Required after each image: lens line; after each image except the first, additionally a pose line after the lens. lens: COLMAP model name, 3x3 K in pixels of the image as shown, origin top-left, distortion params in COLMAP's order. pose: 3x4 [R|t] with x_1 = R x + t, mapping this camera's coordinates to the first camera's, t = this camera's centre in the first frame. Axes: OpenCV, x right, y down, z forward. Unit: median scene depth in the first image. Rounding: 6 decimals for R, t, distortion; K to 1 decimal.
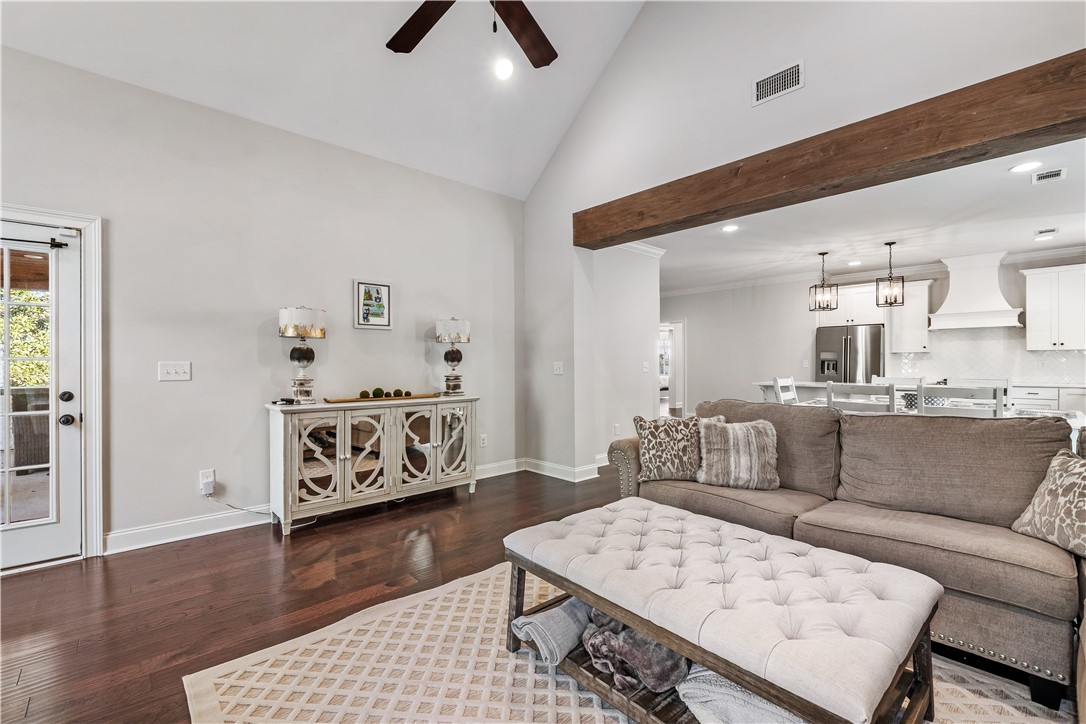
lens RADIAL K [[470.5, 0, 540.7], [0, 470.5, 366.0], [0, 0, 1]] dist [-0.002487, -0.001092]
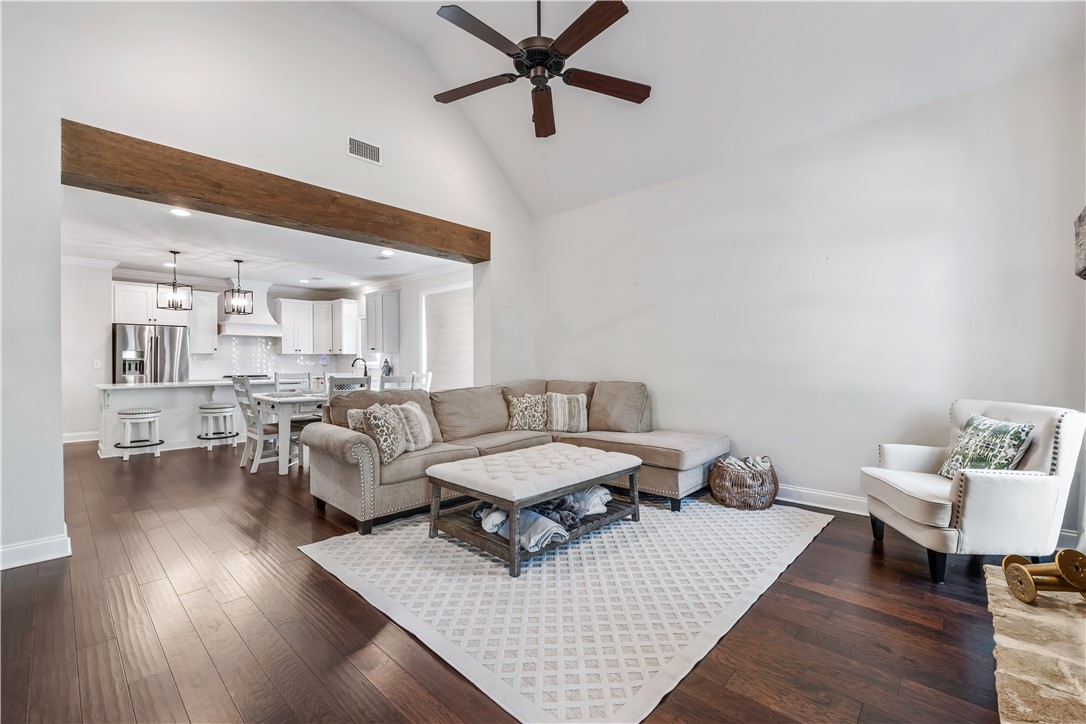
lens RADIAL K [[449.9, 0, 543.0], [0, 449.9, 362.0], [0, 0, 1]] dist [-0.014975, -0.000219]
pose [[-0.080371, 0.000501, 0.996765, -0.675284], [0.009654, 0.999953, 0.000276, -0.001096], [-0.996718, 0.009645, -0.080372, 0.516229]]
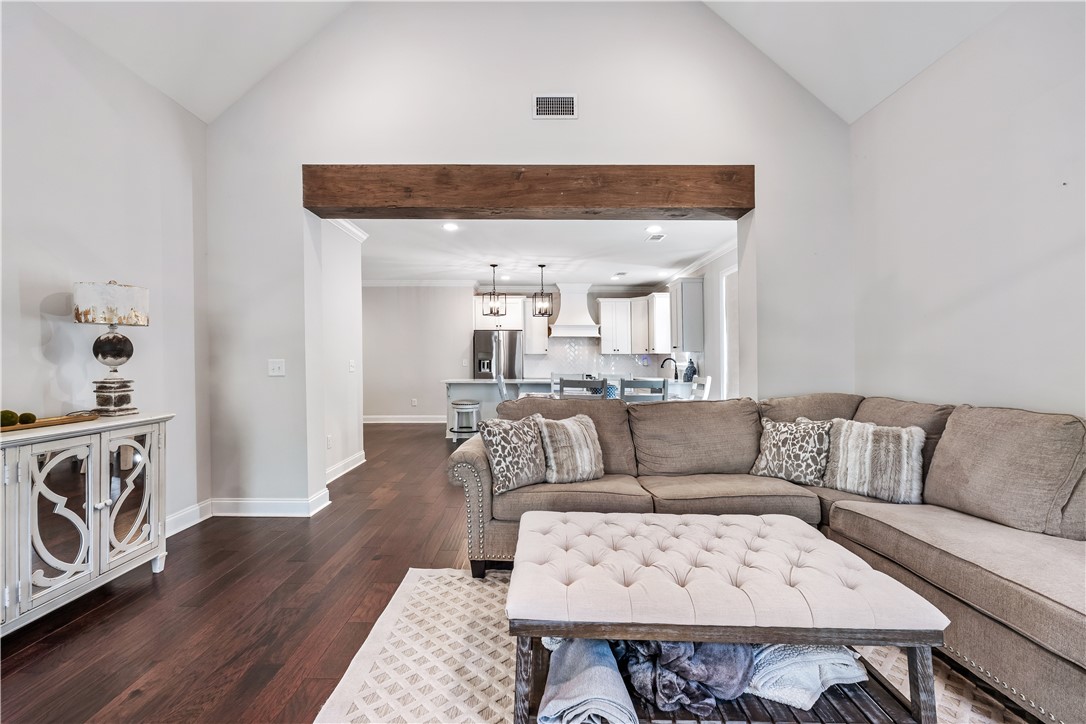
lens RADIAL K [[477.1, 0, 536.8], [0, 477.1, 362.0], [0, 0, 1]] dist [-0.008202, -0.000661]
pose [[0.678863, 0.003902, 0.734255, -0.293352], [0.000414, 0.999984, -0.005697, 0.000359], [-0.734265, 0.004172, 0.678850, 0.243429]]
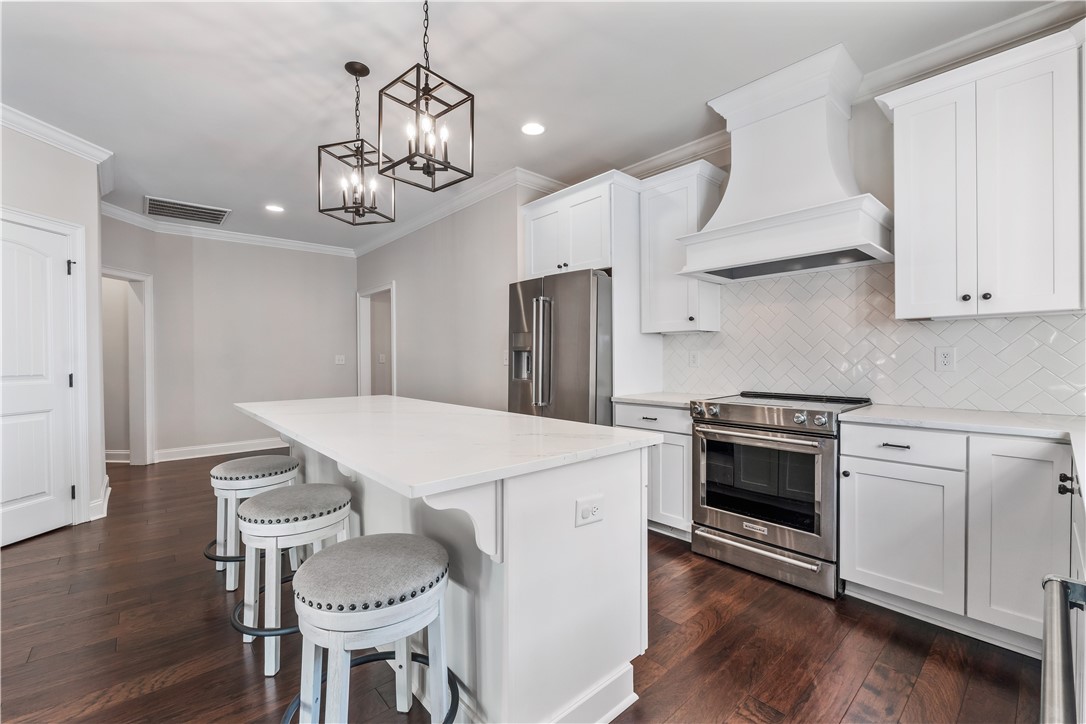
lens RADIAL K [[449.9, 0, 543.0], [0, 449.9, 362.0], [0, 0, 1]] dist [-0.014975, -0.000219]
pose [[0.999635, 0.001109, -0.026979, 1.364986], [-0.000906, 0.999971, 0.007535, -0.007998], [0.026987, -0.007507, 0.999608, 1.147007]]
